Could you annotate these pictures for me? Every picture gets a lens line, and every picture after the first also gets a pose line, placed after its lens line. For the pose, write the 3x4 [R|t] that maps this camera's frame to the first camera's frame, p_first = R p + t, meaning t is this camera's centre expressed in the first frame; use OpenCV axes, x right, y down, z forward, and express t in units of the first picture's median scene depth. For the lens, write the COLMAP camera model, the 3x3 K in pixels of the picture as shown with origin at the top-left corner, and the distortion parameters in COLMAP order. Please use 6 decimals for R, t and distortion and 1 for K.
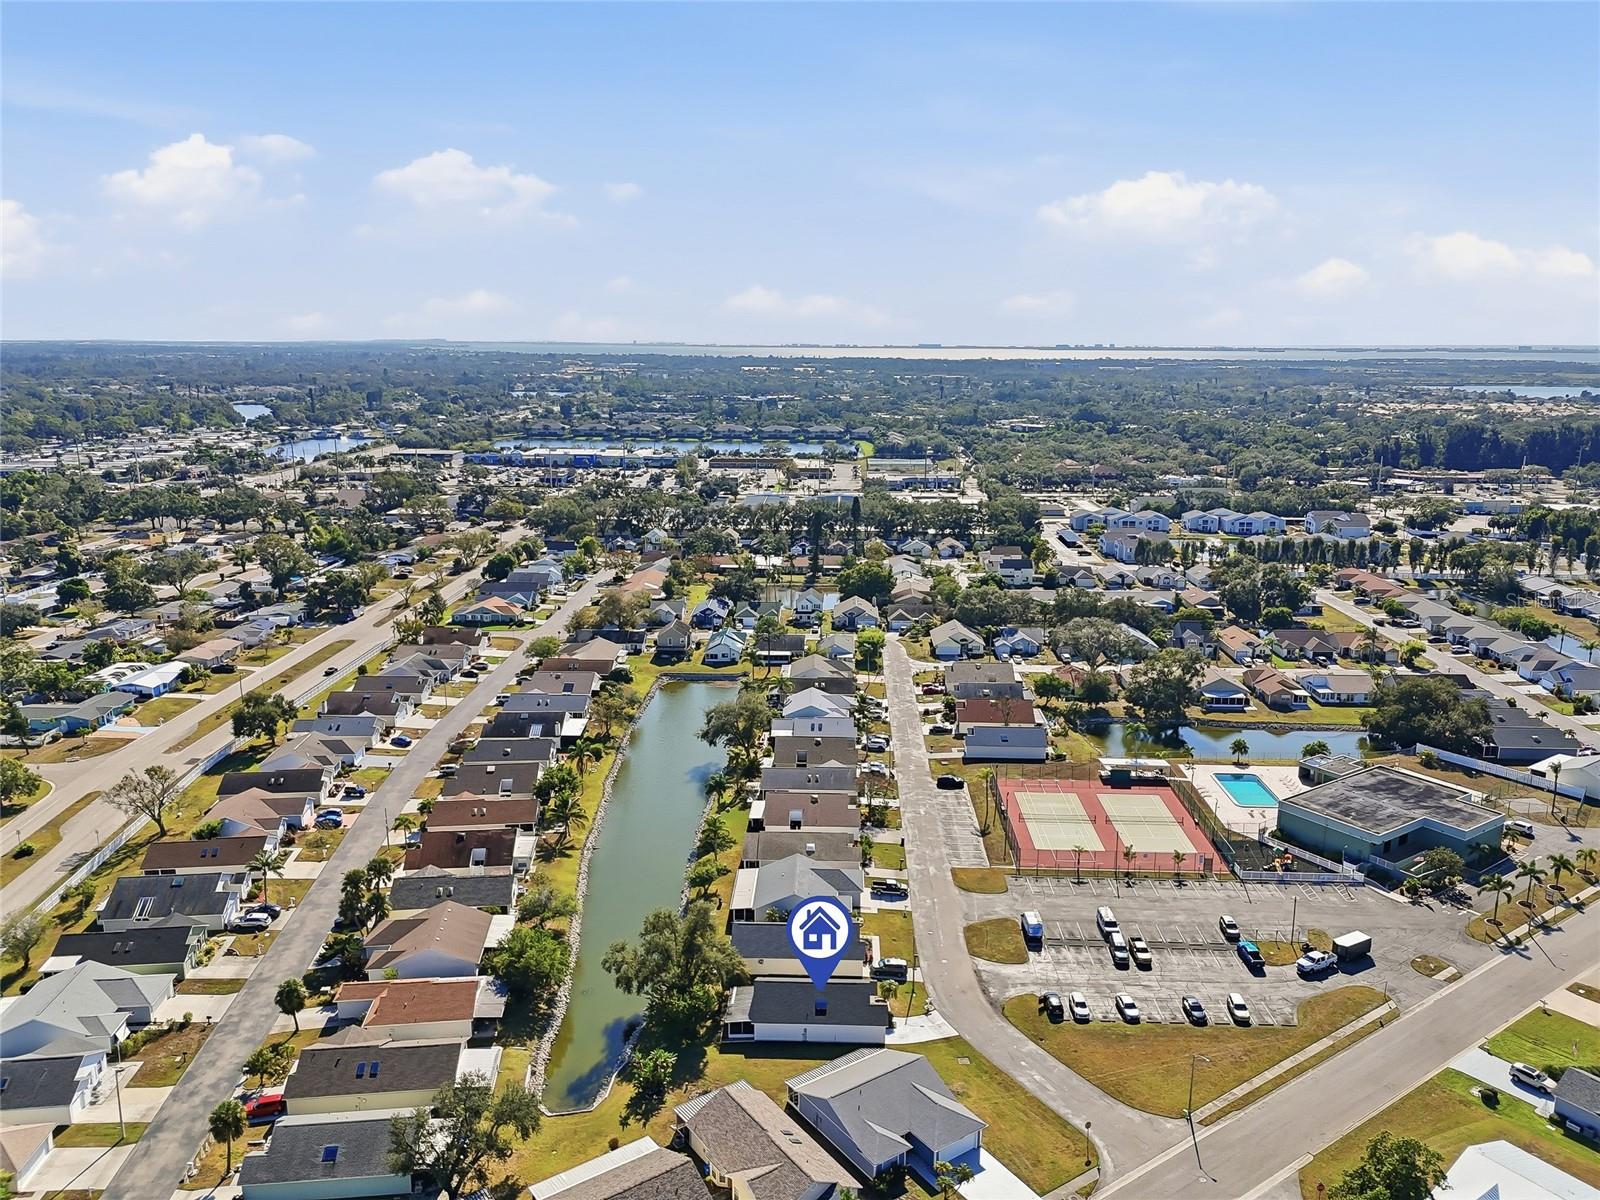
lens RADIAL K [[1170.3, 0, 804.2], [0, 1170.3, 602.5], [0, 0, 1]] dist [0.074368, -0.072921]
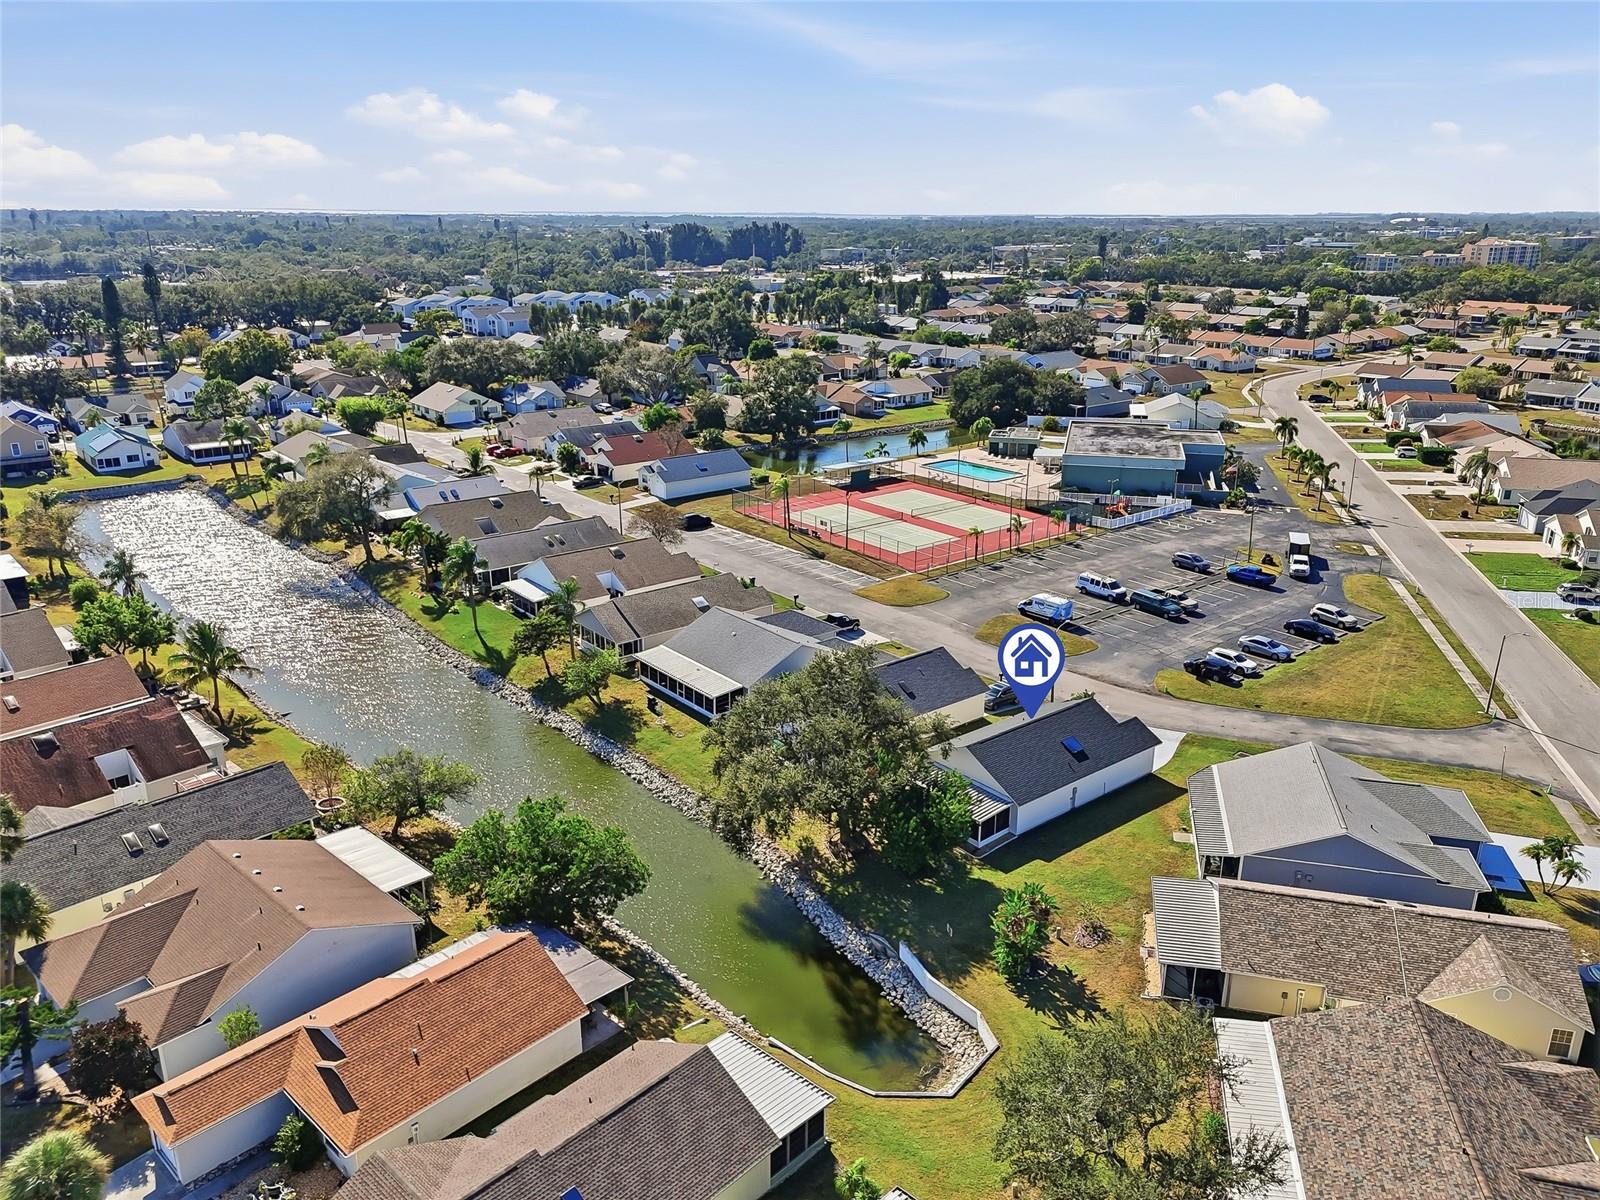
lens RADIAL K [[1170.3, 0, 804.2], [0, 1170.3, 602.5], [0, 0, 1]] dist [0.074368, -0.072921]
pose [[0.750900, -0.209741, 0.626225, -0.304363], [0.142526, 0.977350, 0.156441, 0.104005], [-0.644853, -0.028218, 0.763786, 0.423291]]
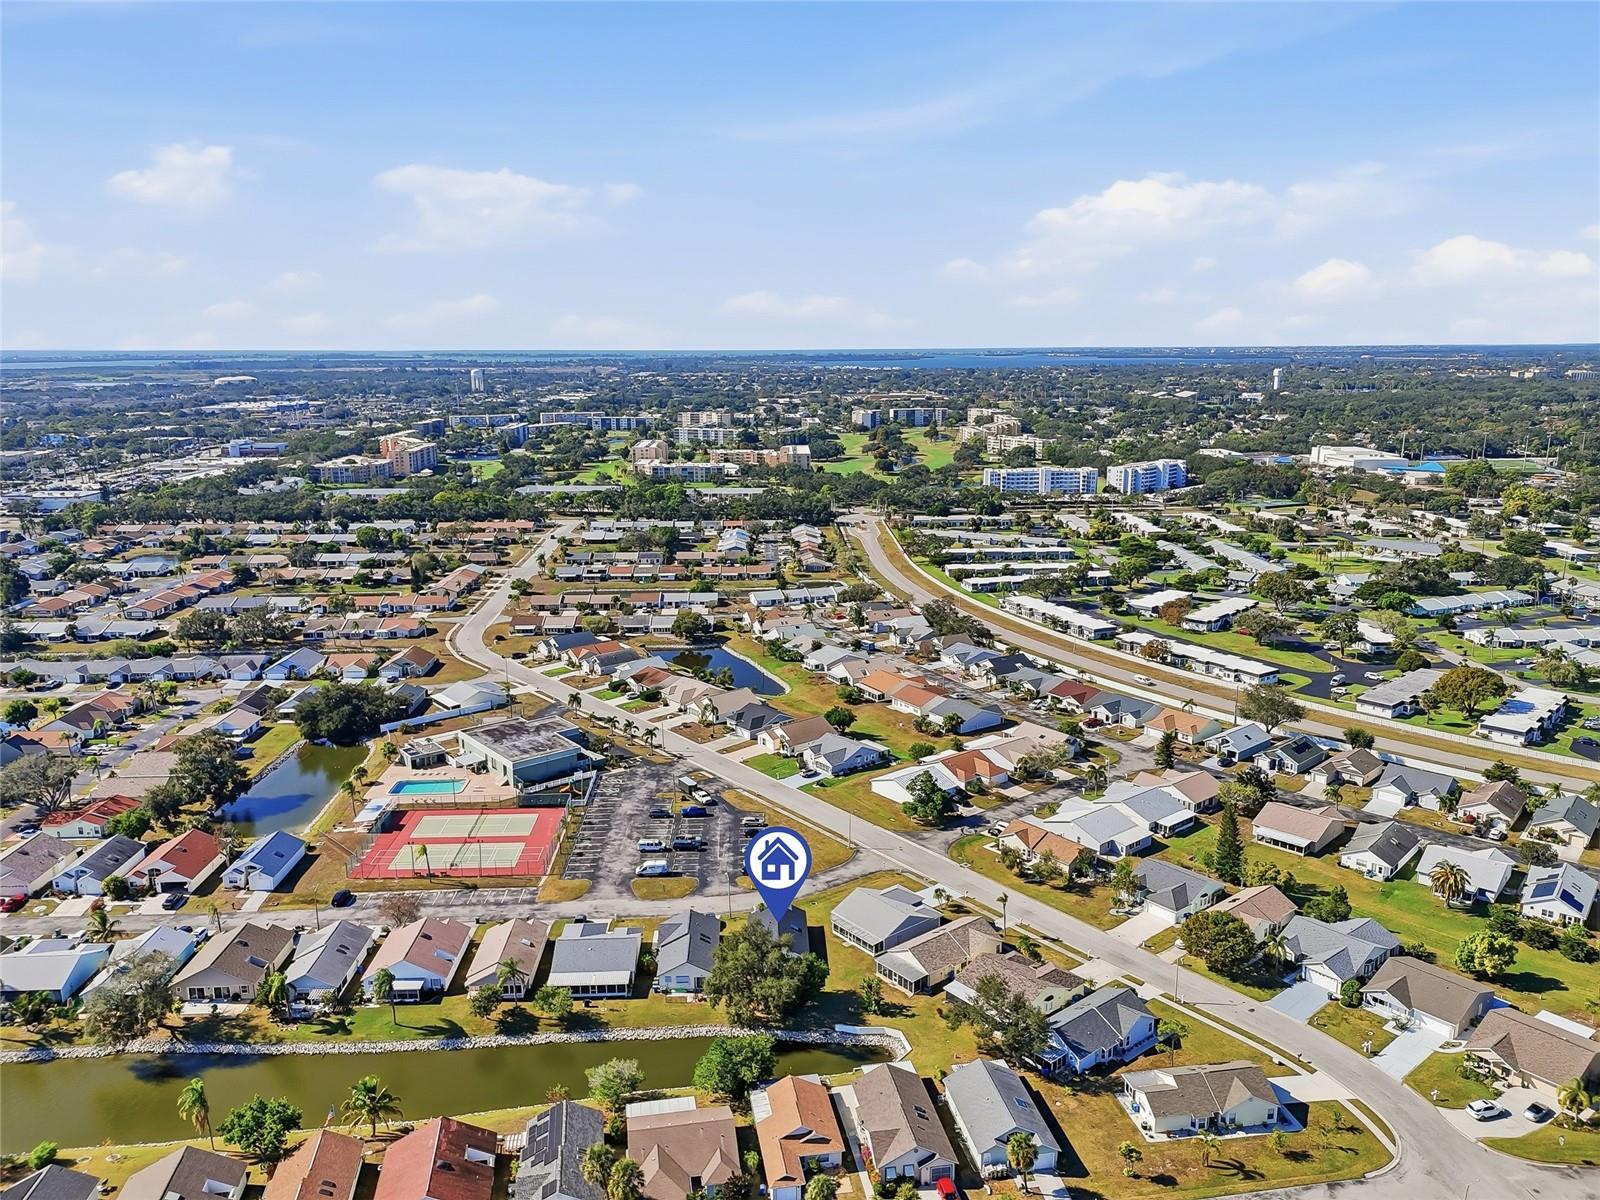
lens RADIAL K [[1143.1, 0, 796.5], [0, 1143.1, 678.6], [0, 0, 1]] dist [0.093604, -0.060933]
pose [[-0.071126, -0.284011, 0.956179, -0.811069], [0.226910, 0.928867, 0.292777, -0.223523], [-0.971315, 0.237791, -0.001621, 0.626849]]
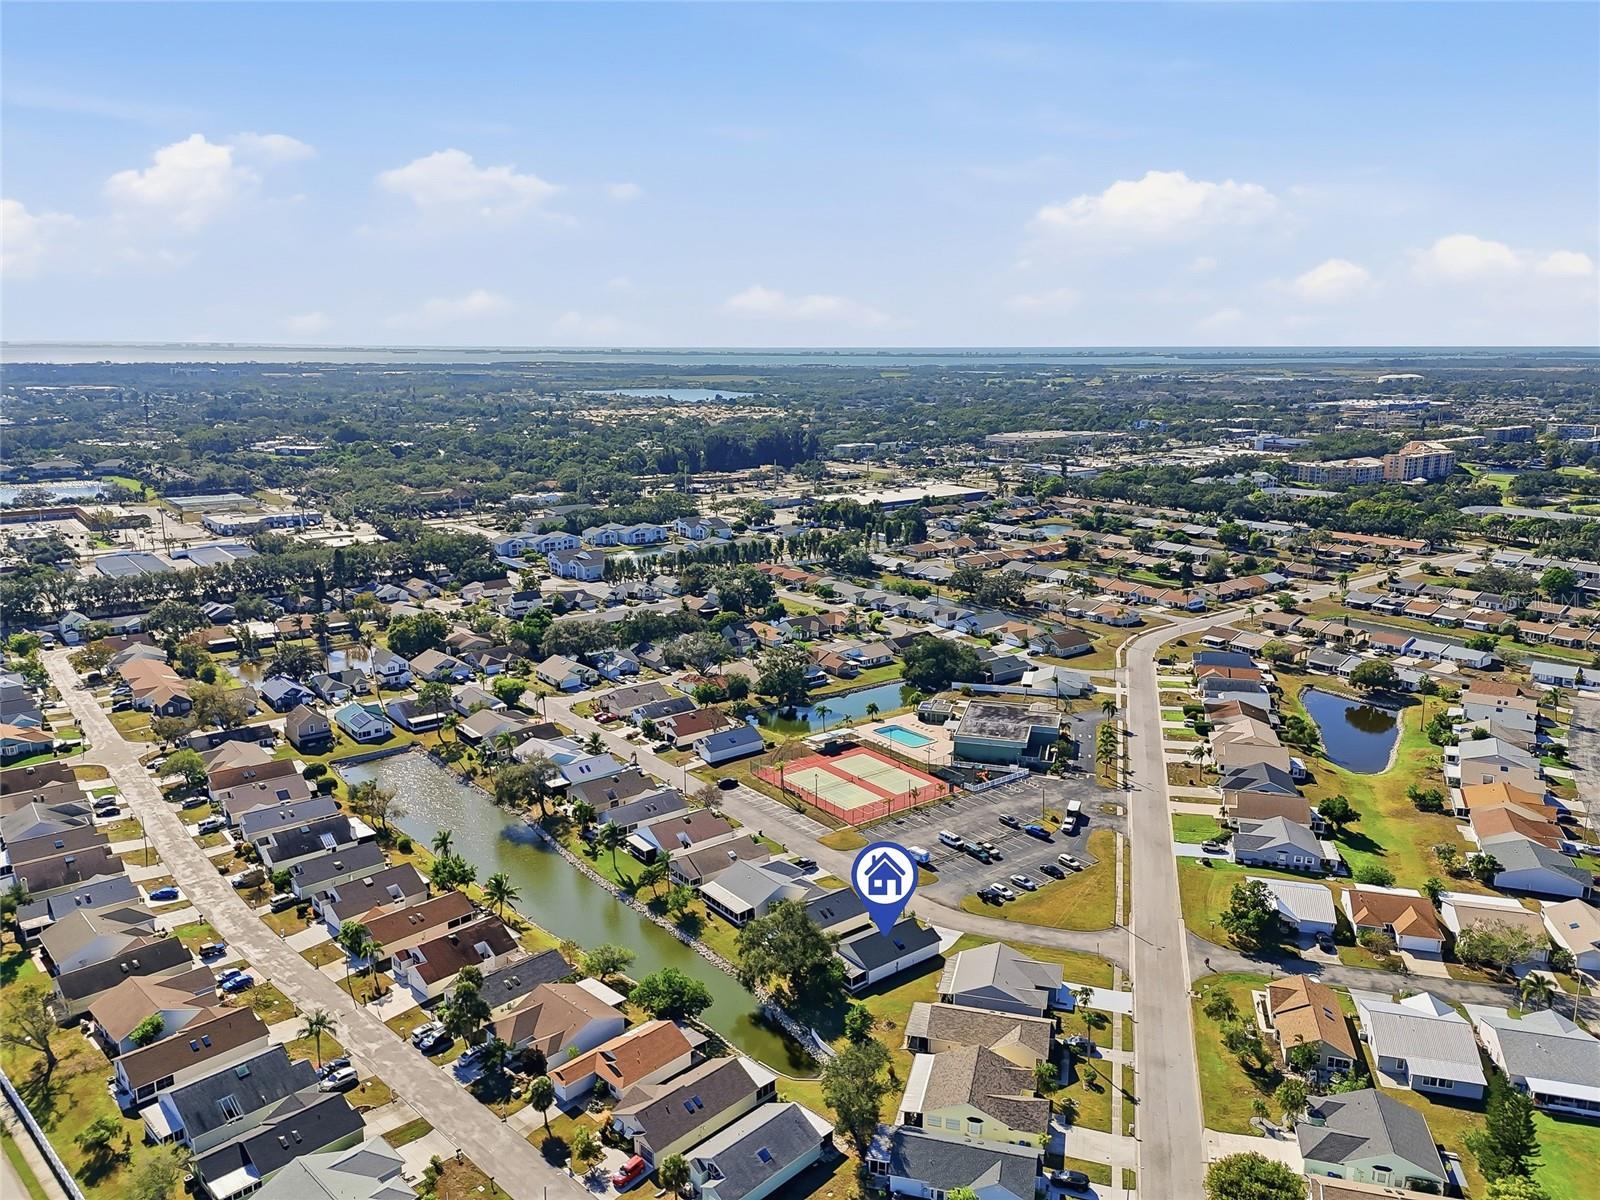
lens RADIAL K [[1166.6, 0, 800.0], [0, 1166.6, 600.0], [0, 0, 1]] dist [0.151476, -0.335206]
pose [[0.766572, -0.141186, 0.626445, -0.584869], [0.142289, 0.988627, 0.048697, -0.088507], [-0.626196, 0.051806, 0.777943, -0.005280]]
